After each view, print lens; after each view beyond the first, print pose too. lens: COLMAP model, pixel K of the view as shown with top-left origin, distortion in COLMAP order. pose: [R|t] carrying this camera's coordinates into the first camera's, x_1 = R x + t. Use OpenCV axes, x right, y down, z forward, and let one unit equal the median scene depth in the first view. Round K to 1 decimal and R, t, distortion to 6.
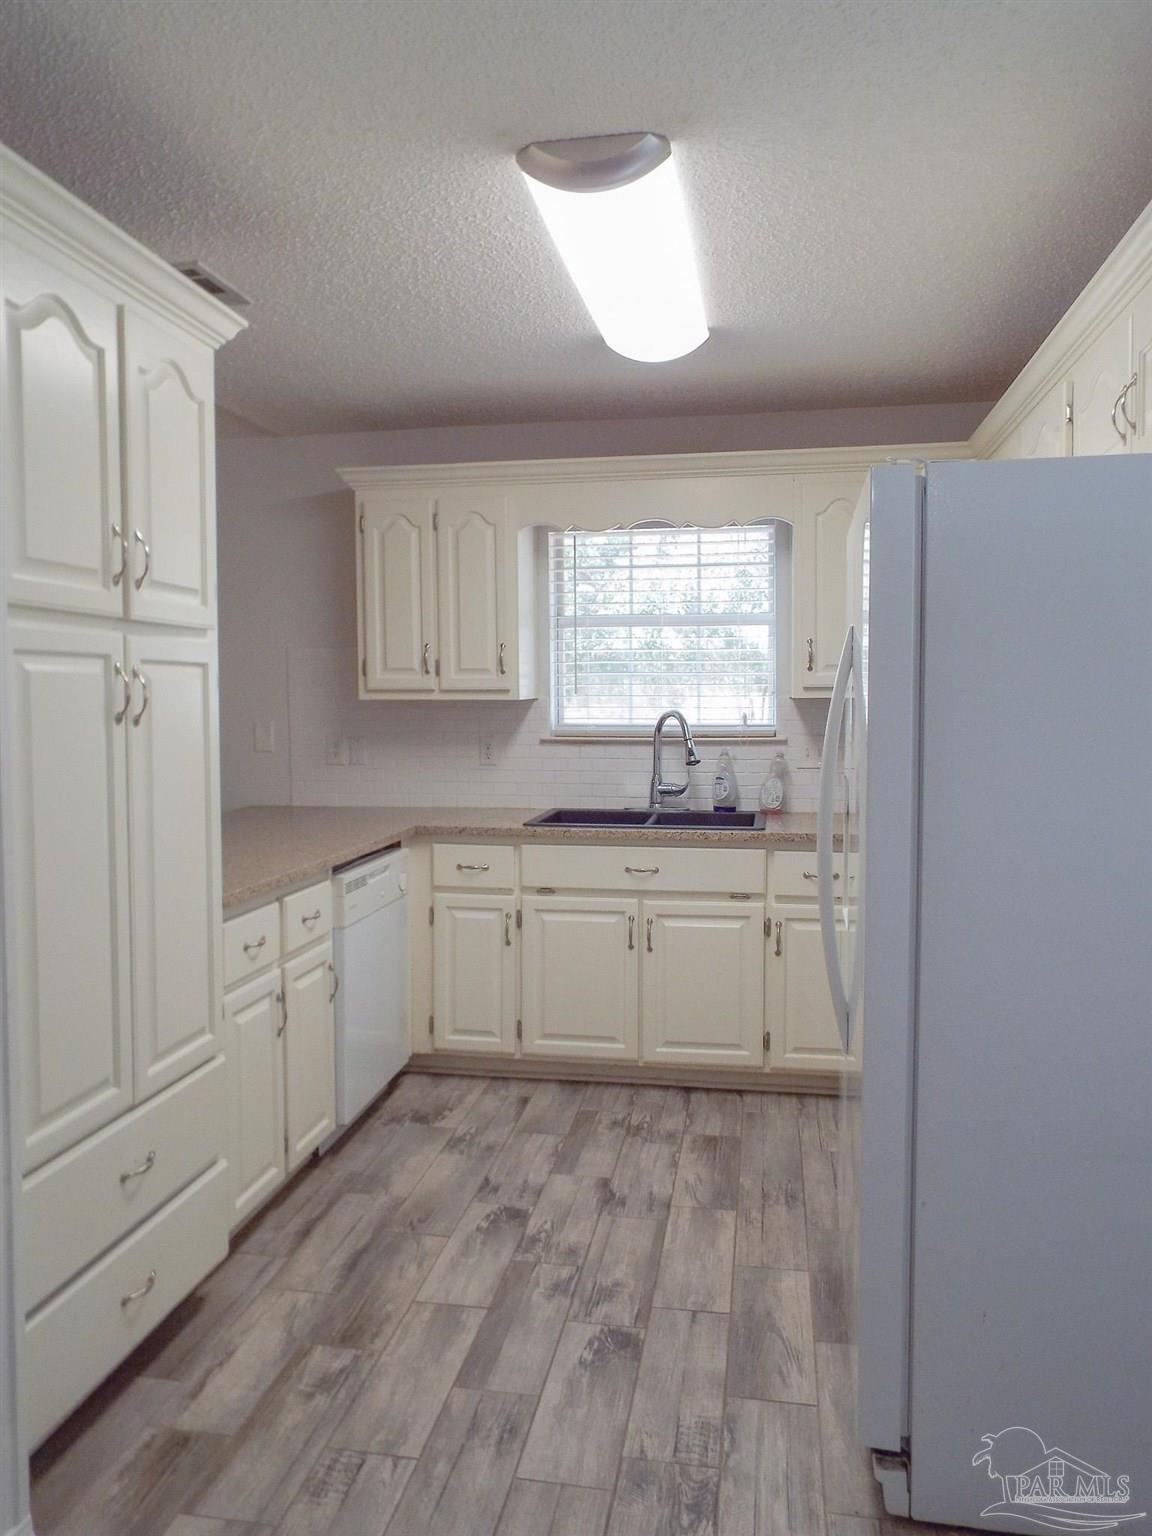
lens RADIAL K [[1130.6, 0, 576.0], [0, 1130.6, 768.0], [0, 0, 1]] dist [-0.073294, 0.062834]
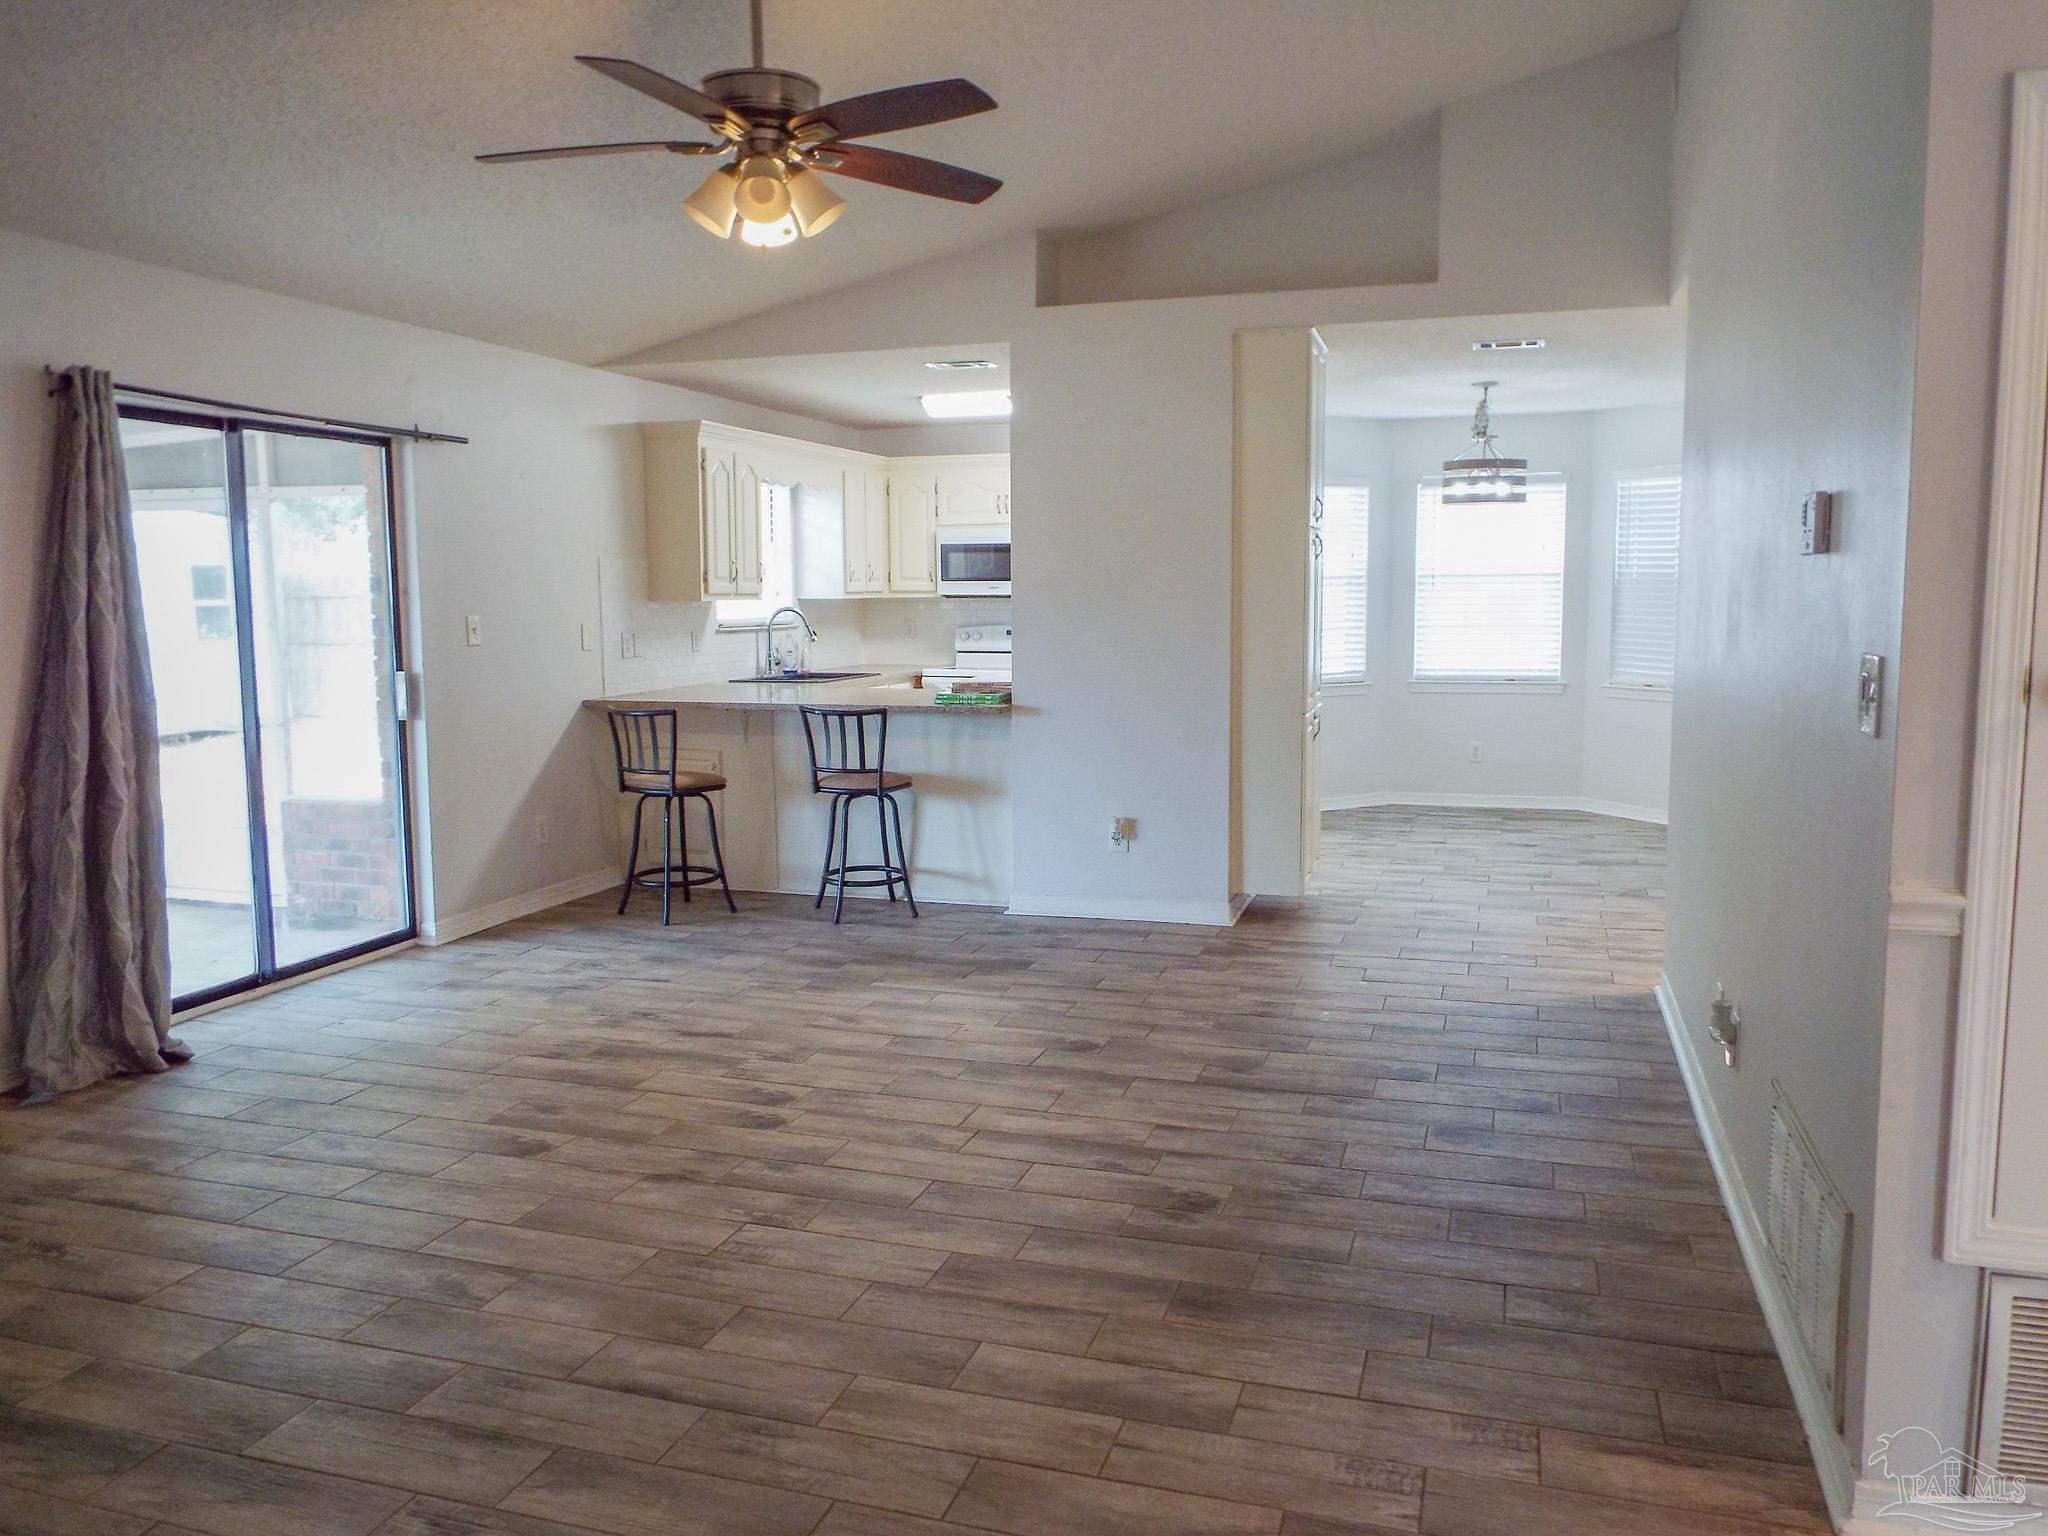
lens RADIAL K [[1507.5, 0, 1059.3], [0, 1507.5, 771.3], [0, 0, 1]] dist [-0.073294, 0.062834]
pose [[0.124040, -0.113519, 0.985762, -1.877298], [0.075821, 0.991614, 0.104652, -0.015925], [-0.989376, 0.061761, 0.131607, 0.391172]]
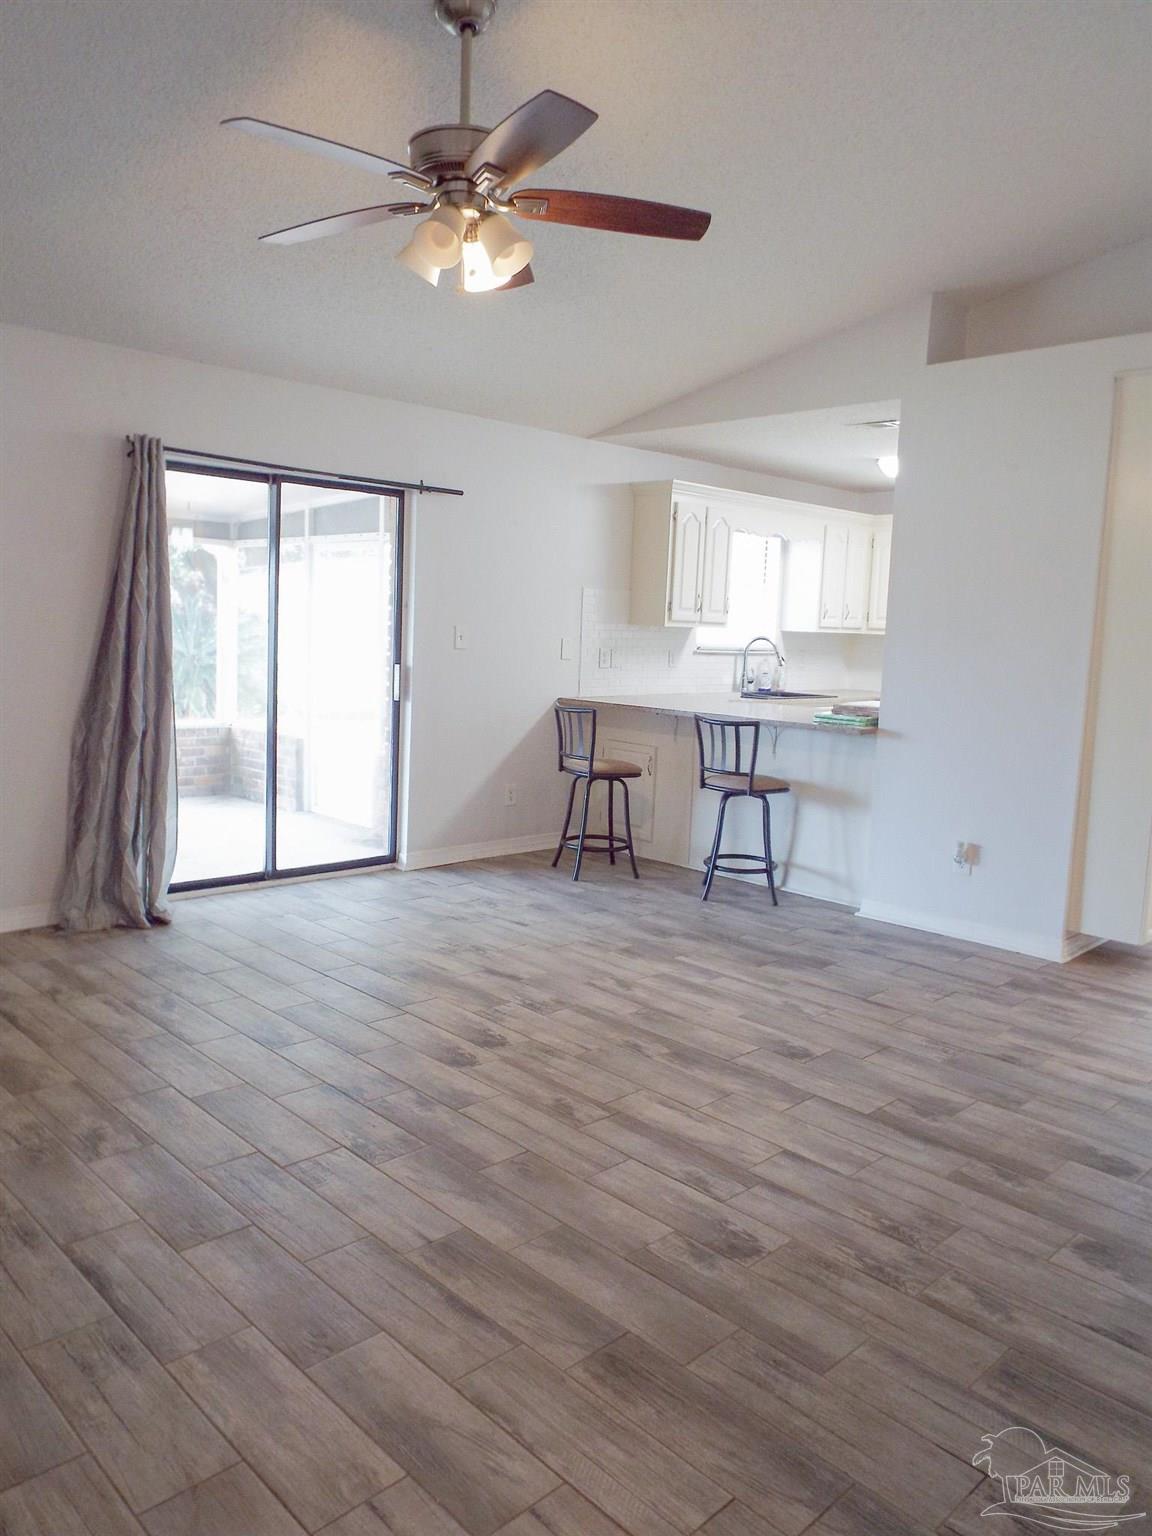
lens RADIAL K [[1122.6, 0, 559.3], [0, 1122.6, 763.5], [0, 0, 1]] dist [-0.048427, 0.041871]
pose [[0.598468, -0.070642, 0.798026, -1.583450], [0.017460, 0.997018, 0.075164, 0.012642], [-0.800956, -0.031050, 0.597917, 0.169307]]
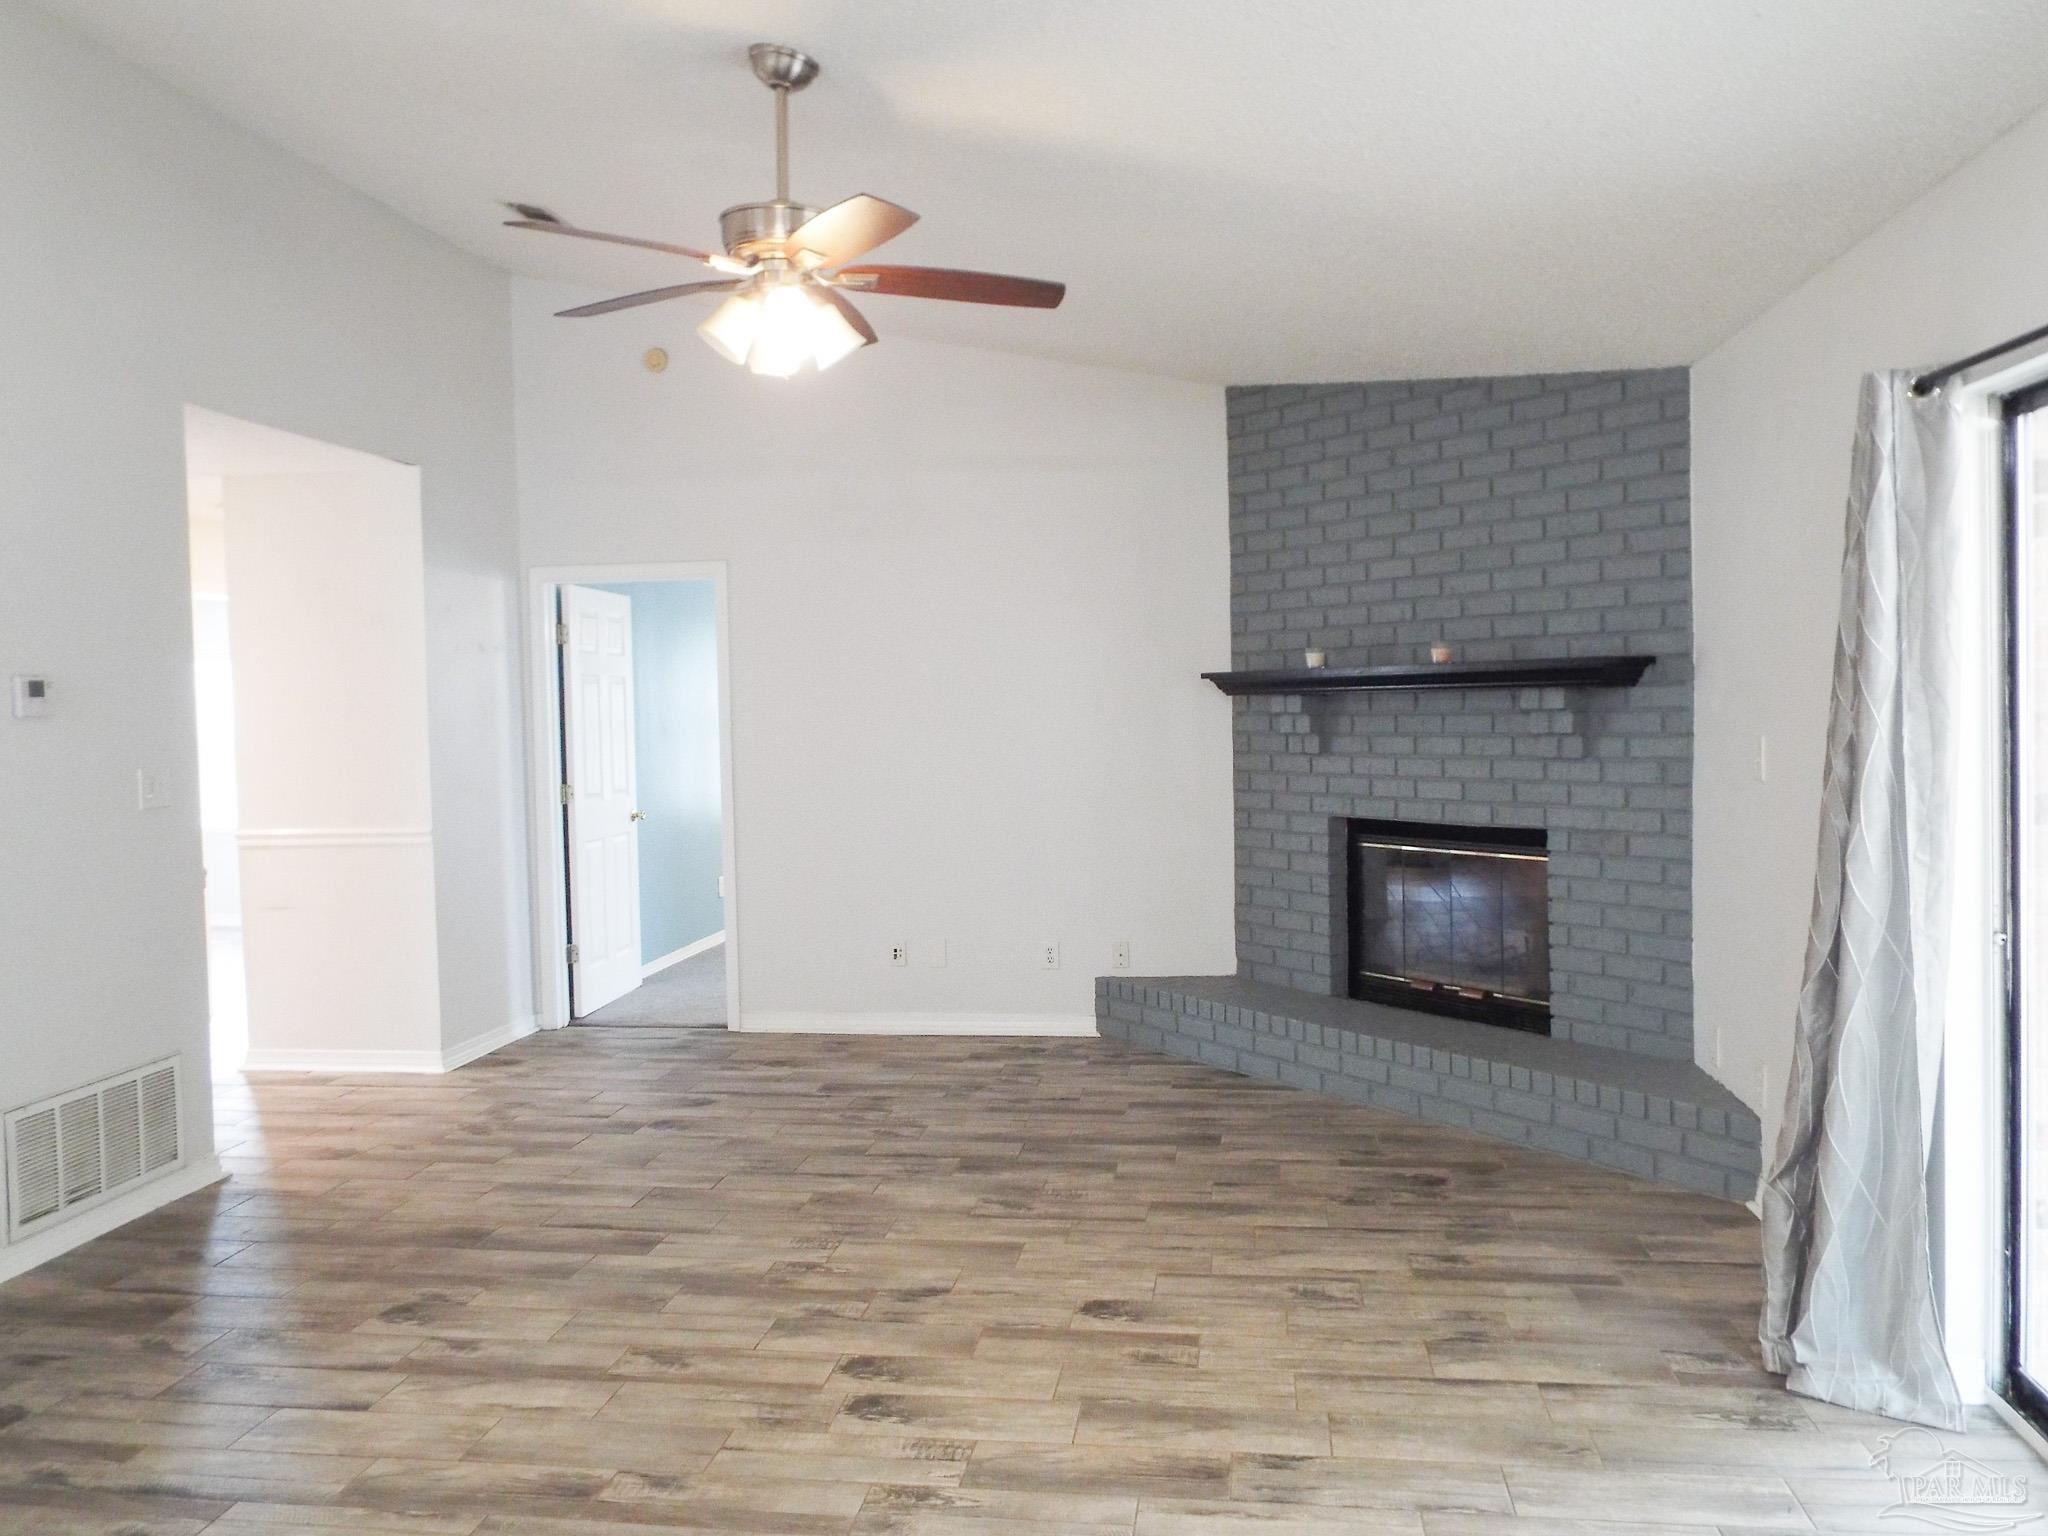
lens RADIAL K [[1496.8, 0, 1023.6], [0, 1496.8, 764.3], [0, 0, 1]] dist [-0.048427, 0.041871]
pose [[0.014699, 0.049781, -0.998652, -0.219585], [-0.053835, 0.997351, 0.048924, -0.064313], [0.998442, 0.053043, 0.017340, 0.769359]]
